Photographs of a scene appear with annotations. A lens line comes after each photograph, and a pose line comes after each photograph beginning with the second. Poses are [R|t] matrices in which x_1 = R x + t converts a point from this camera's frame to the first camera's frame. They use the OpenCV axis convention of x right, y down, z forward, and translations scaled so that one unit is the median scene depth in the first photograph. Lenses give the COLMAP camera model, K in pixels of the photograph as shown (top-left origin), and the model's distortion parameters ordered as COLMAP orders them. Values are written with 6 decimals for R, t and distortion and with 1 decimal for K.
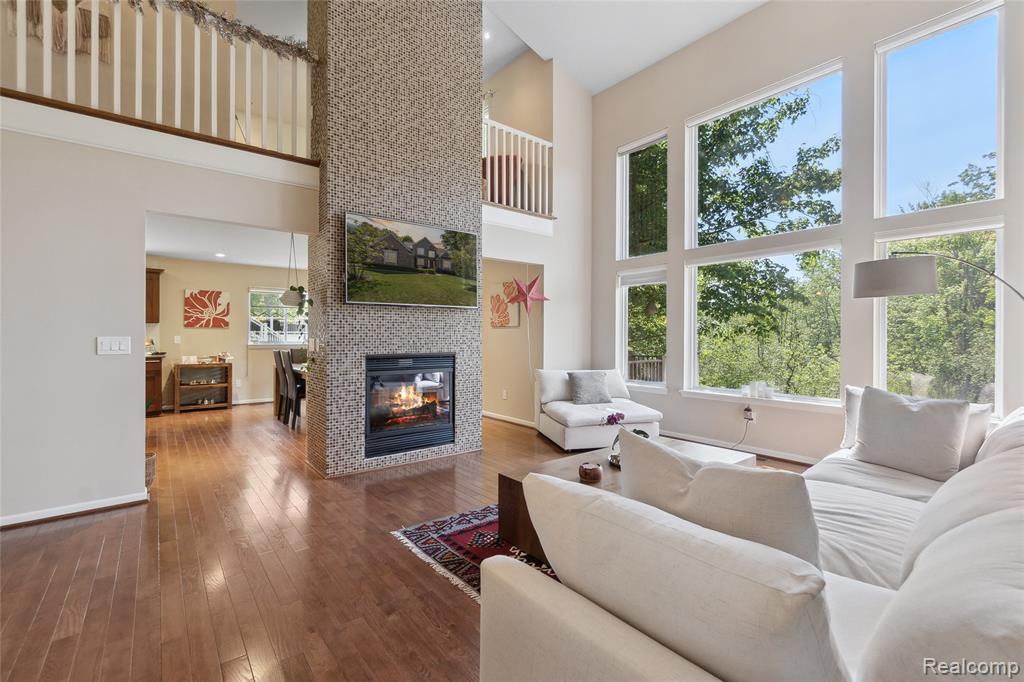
lens RADIAL K [[386.8, 0, 471.2], [0, 386.8, 335.7], [0, 0, 1]] dist [-0.000986, -0.000009]
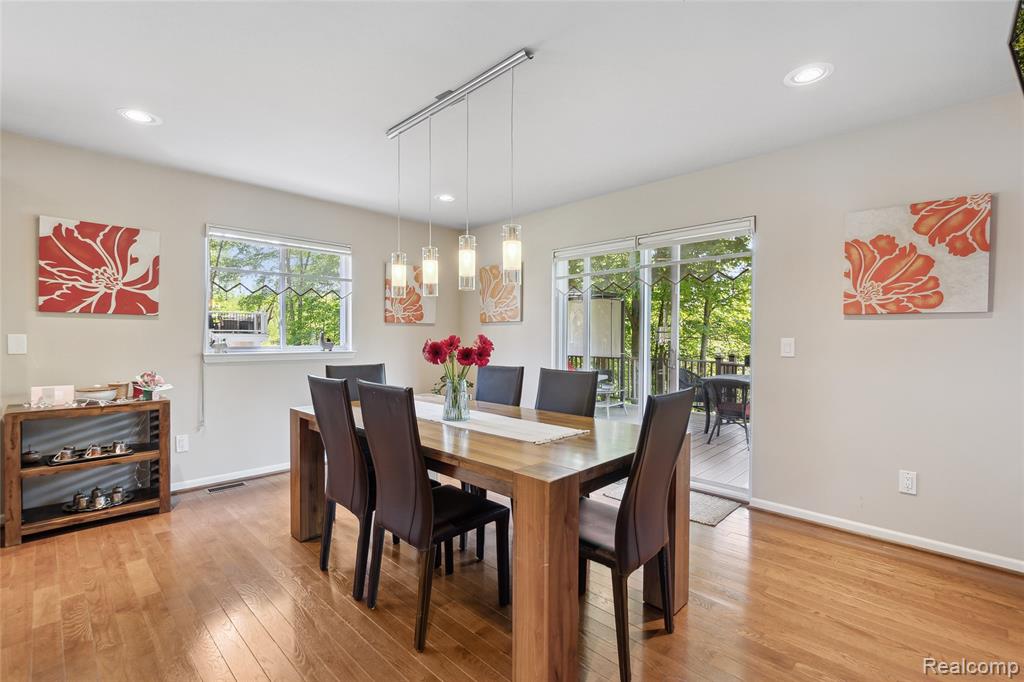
lens RADIAL K [[460.5, 0, 511.4], [0, 460.5, 347.0], [0, 0, 1]] dist [0.001411, -0.000077]
pose [[0.993349, 0.001384, 0.115132, -0.315379], [-0.003724, 0.999791, 0.020114, 0.002314], [-0.115080, -0.020409, 0.993147, 0.474623]]
